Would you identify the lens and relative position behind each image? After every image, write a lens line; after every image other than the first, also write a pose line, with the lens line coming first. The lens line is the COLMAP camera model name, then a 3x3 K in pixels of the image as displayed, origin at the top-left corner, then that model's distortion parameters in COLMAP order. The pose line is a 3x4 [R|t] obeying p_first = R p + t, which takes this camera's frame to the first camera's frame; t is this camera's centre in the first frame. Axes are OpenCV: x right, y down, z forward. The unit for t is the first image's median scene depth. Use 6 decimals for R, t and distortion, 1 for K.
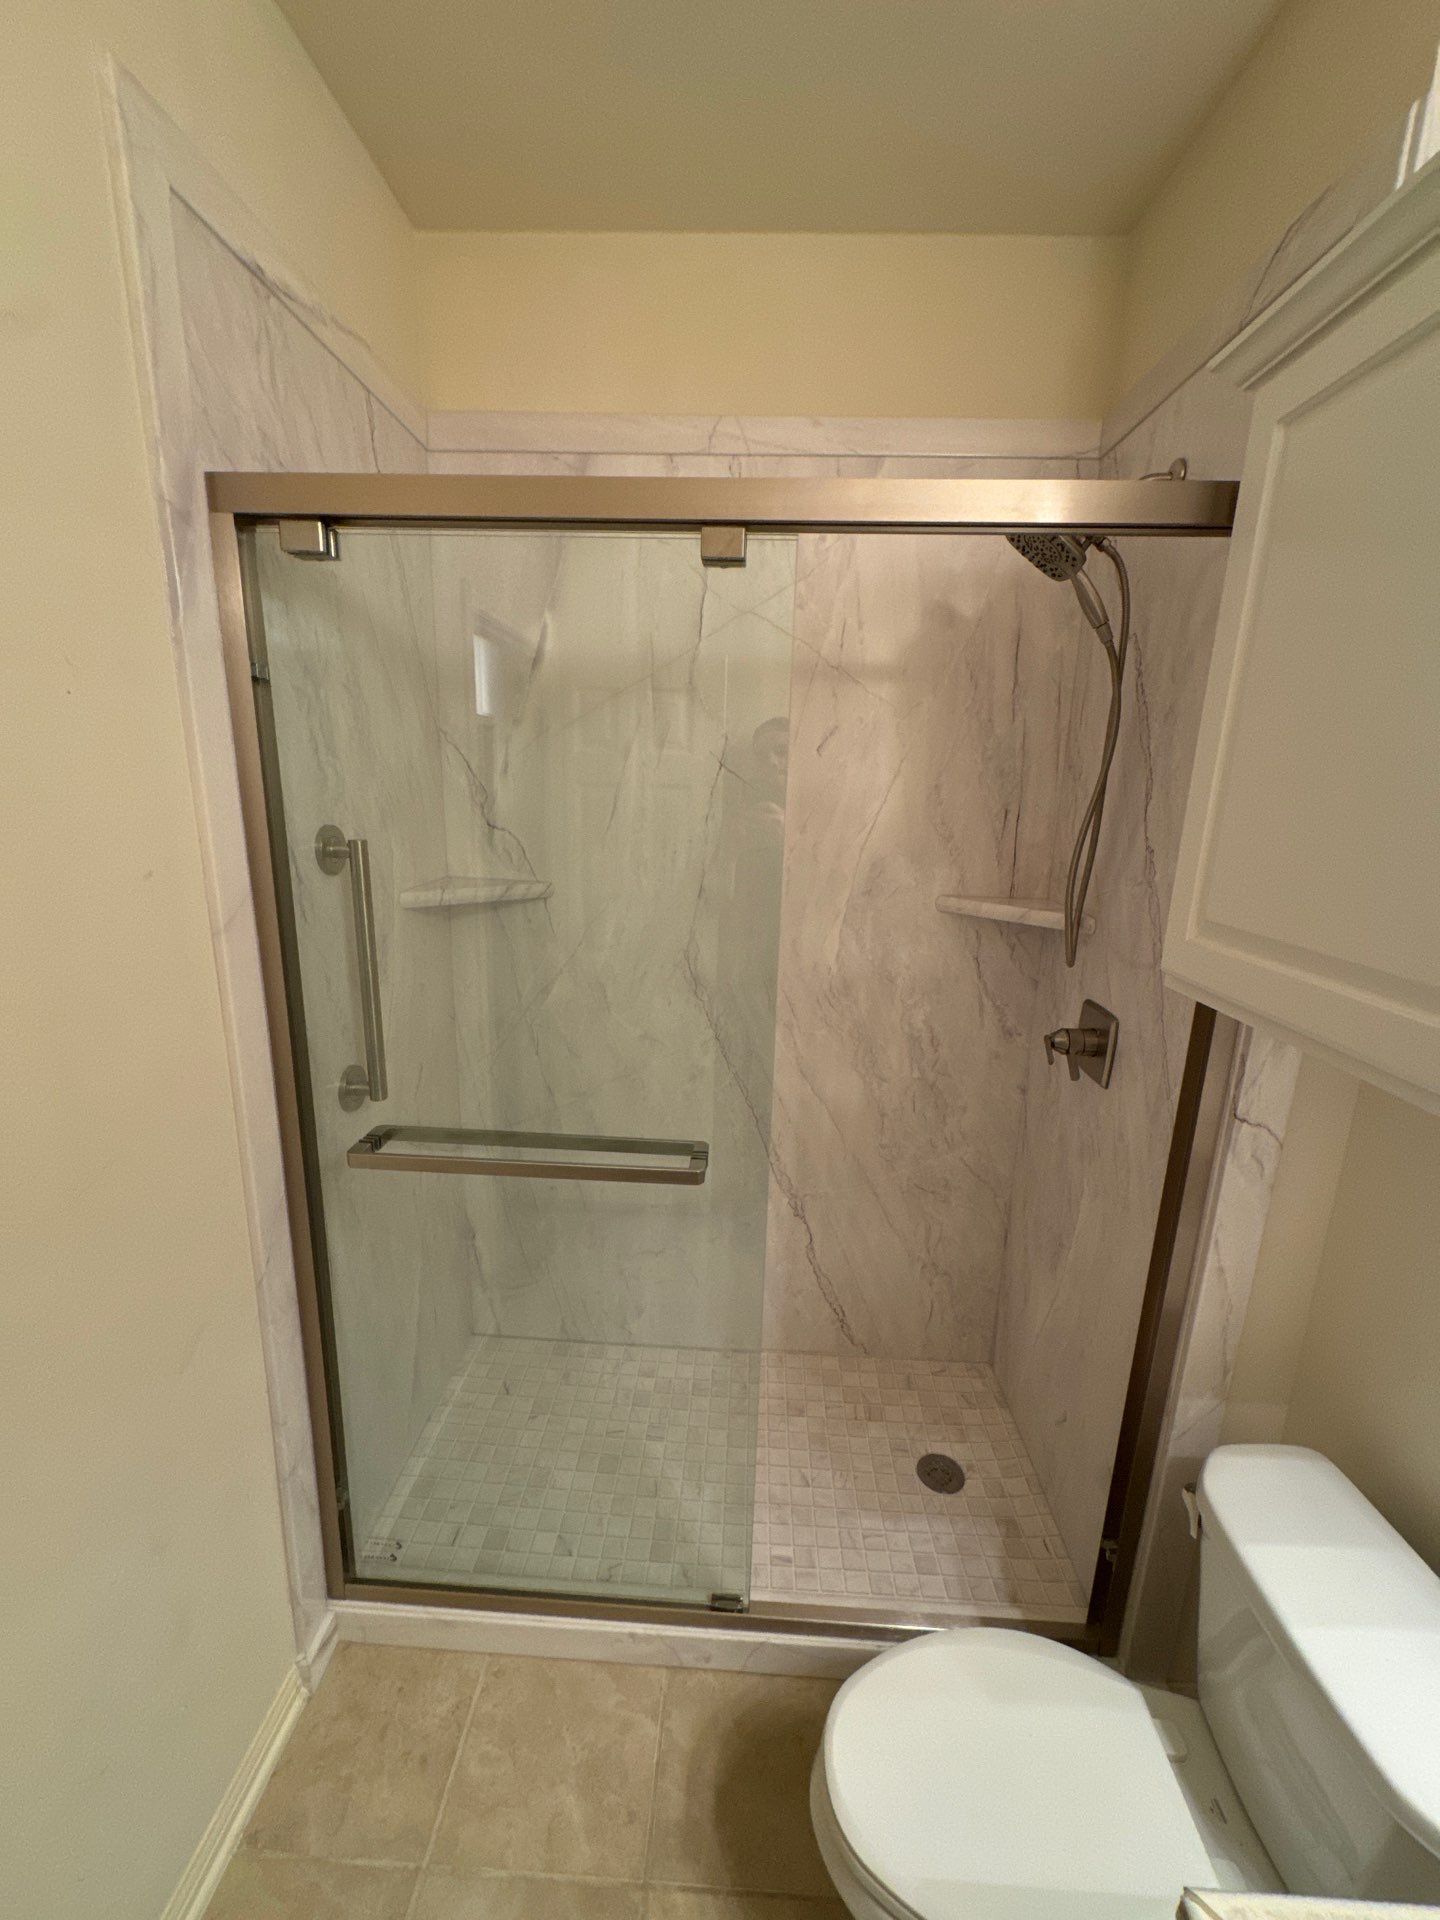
lens RADIAL K [[775.4, 0, 718.3], [0, 775.4, 964.2], [0, 0, 1]] dist [-0.001463, 0.000122]
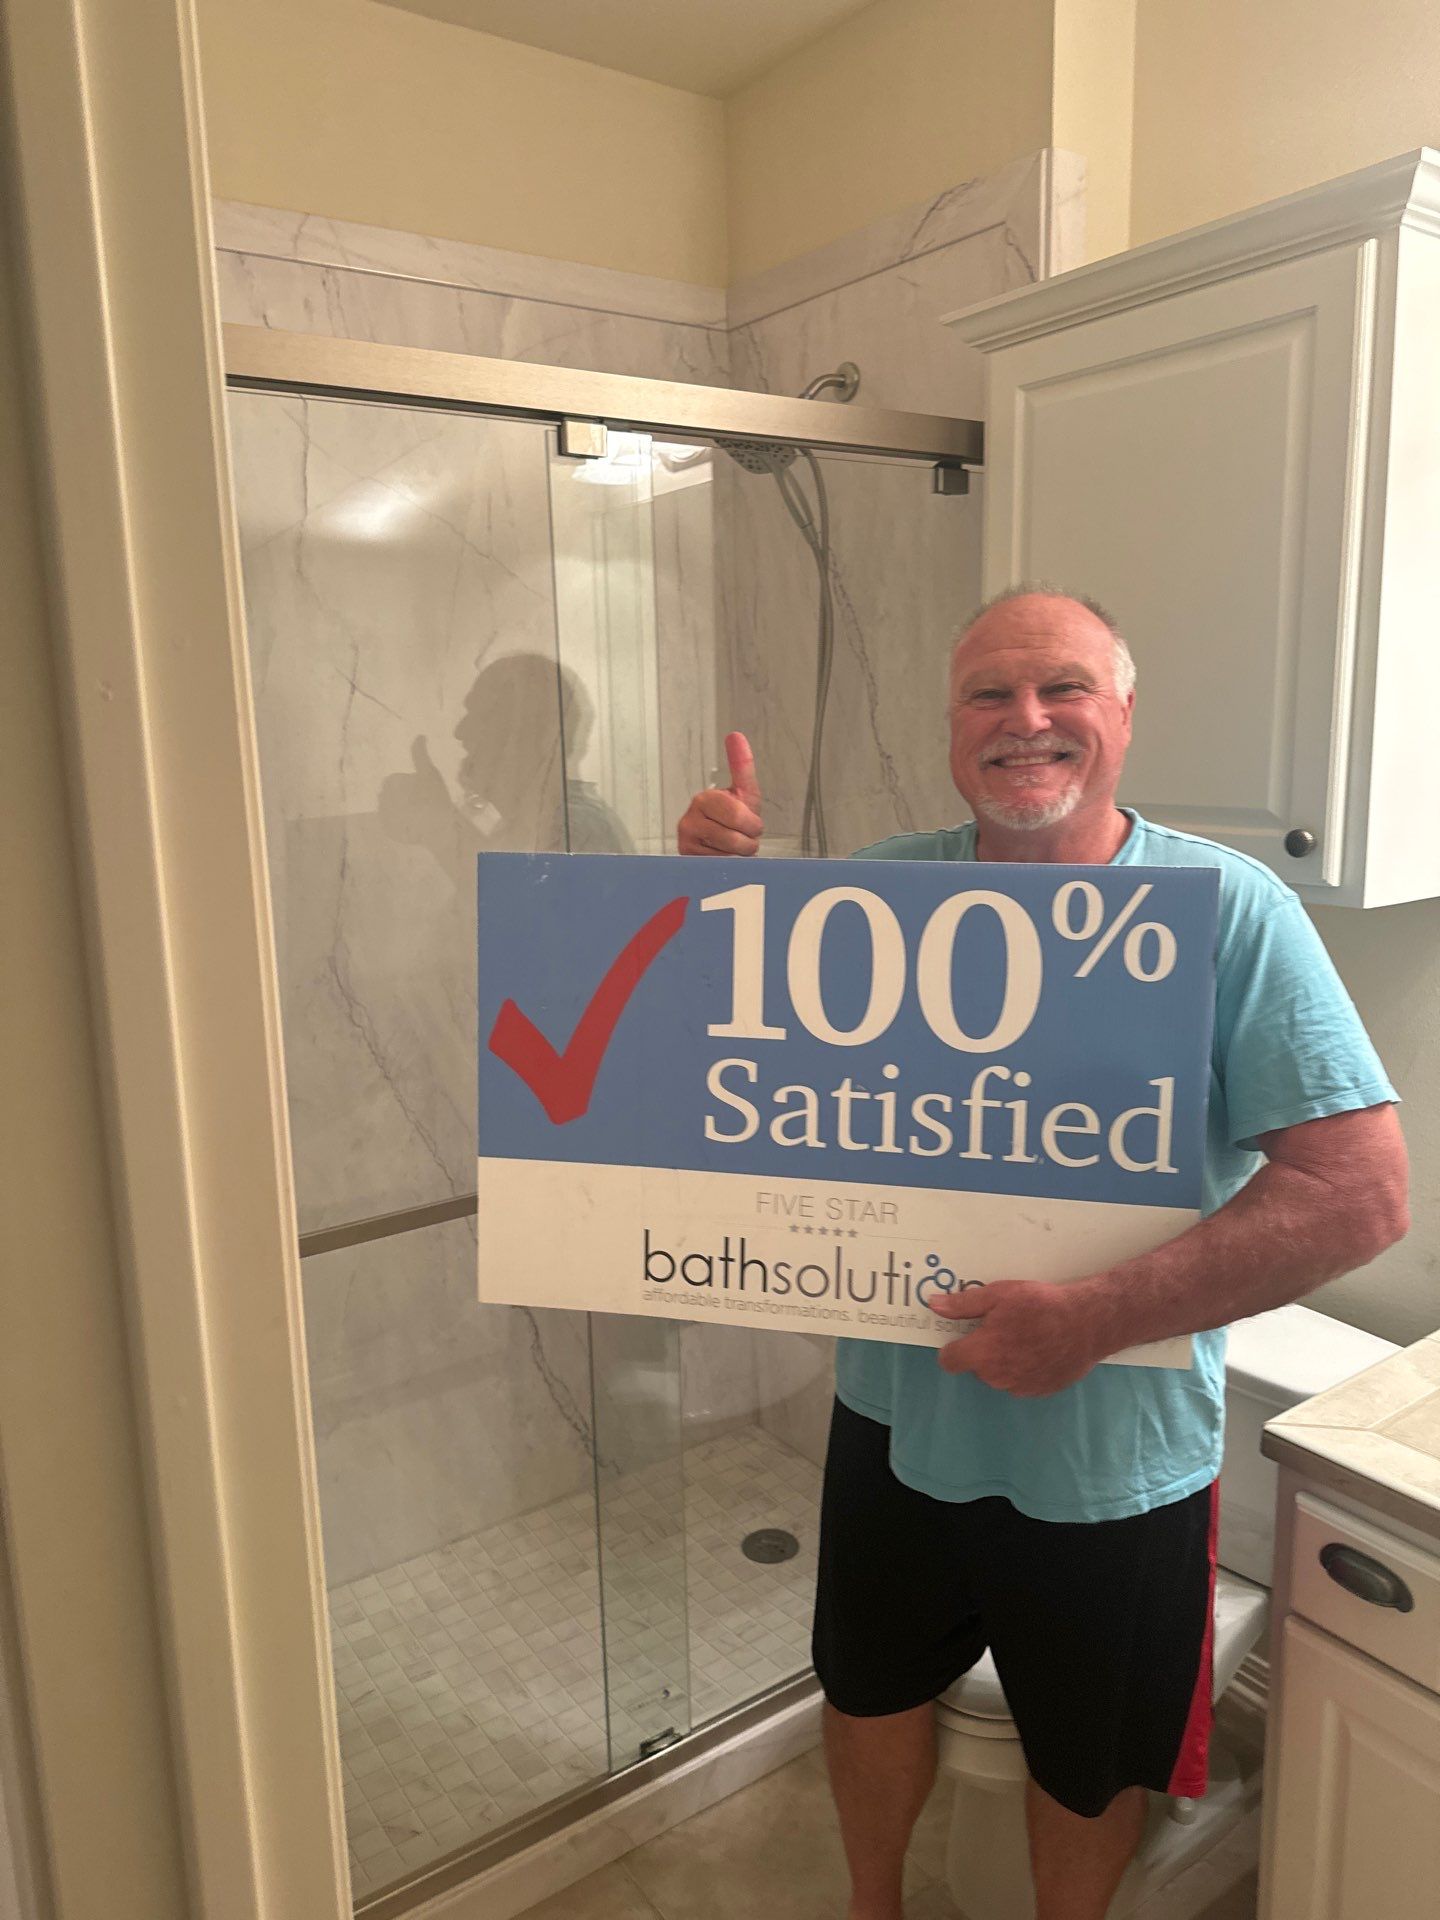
lens RADIAL K [[1366.5, 0, 711.4], [0, 1366.5, 959.0], [0, 0, 1]] dist [0.007482, -0.005531]
pose [[0.798274, -0.152854, 0.582576, -0.564300], [0.181488, 0.983349, 0.009324, 0.039491], [-0.574300, 0.098287, 0.812723, -0.201561]]
